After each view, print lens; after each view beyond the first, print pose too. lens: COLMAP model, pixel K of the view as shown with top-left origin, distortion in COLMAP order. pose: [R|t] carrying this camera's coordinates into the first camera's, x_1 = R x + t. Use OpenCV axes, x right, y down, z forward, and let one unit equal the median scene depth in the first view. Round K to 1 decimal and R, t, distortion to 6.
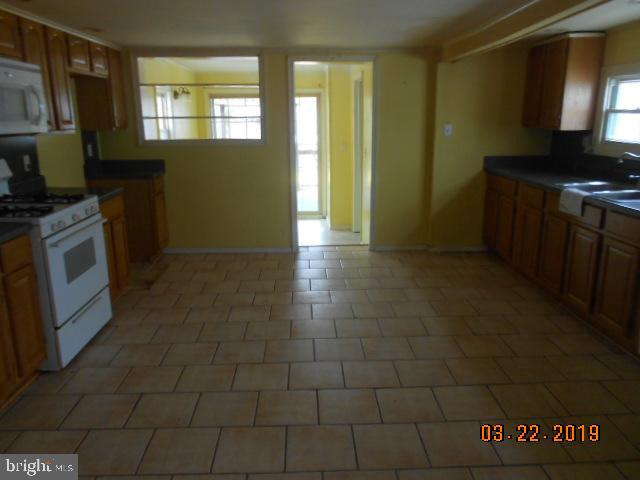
lens RADIAL K [[490.3, 0, 316.5], [0, 490.3, 251.2], [0, 0, 1]] dist [0.001960, -0.004437]
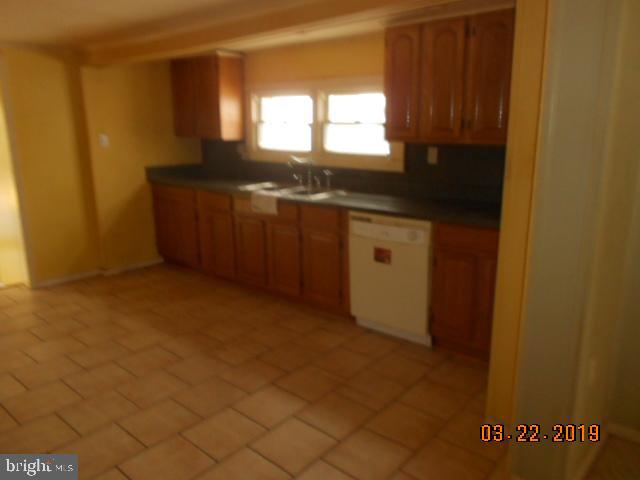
lens RADIAL K [[502.7, 0, 320.0], [0, 502.7, 240.0], [0, 0, 1]] dist [0.004989, -0.001016]
pose [[0.674537, -0.156634, 0.721433, -0.202289], [0.190240, 0.981109, 0.035141, -0.027555], [-0.713308, 0.113542, 0.691592, 0.106235]]
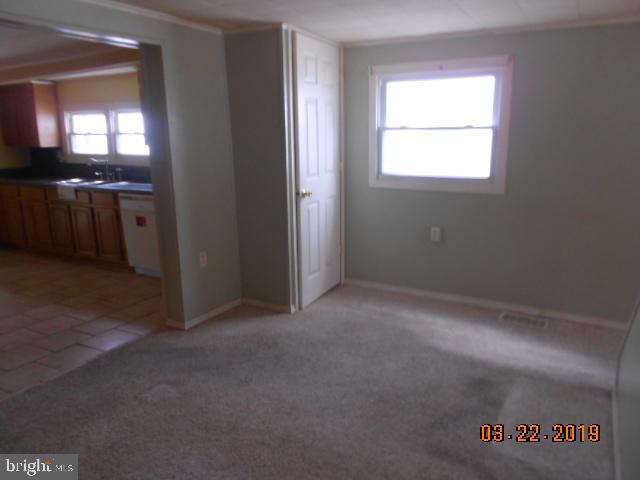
lens RADIAL K [[483.1, 0, 320.0], [0, 483.1, 240.0], [0, 0, 1]] dist [-0.005973, -0.005576]
pose [[0.503651, -0.177698, 0.845434, -0.328242], [0.232723, 0.970347, 0.065313, 0.113147], [-0.831971, 0.163857, 0.530071, -0.371312]]
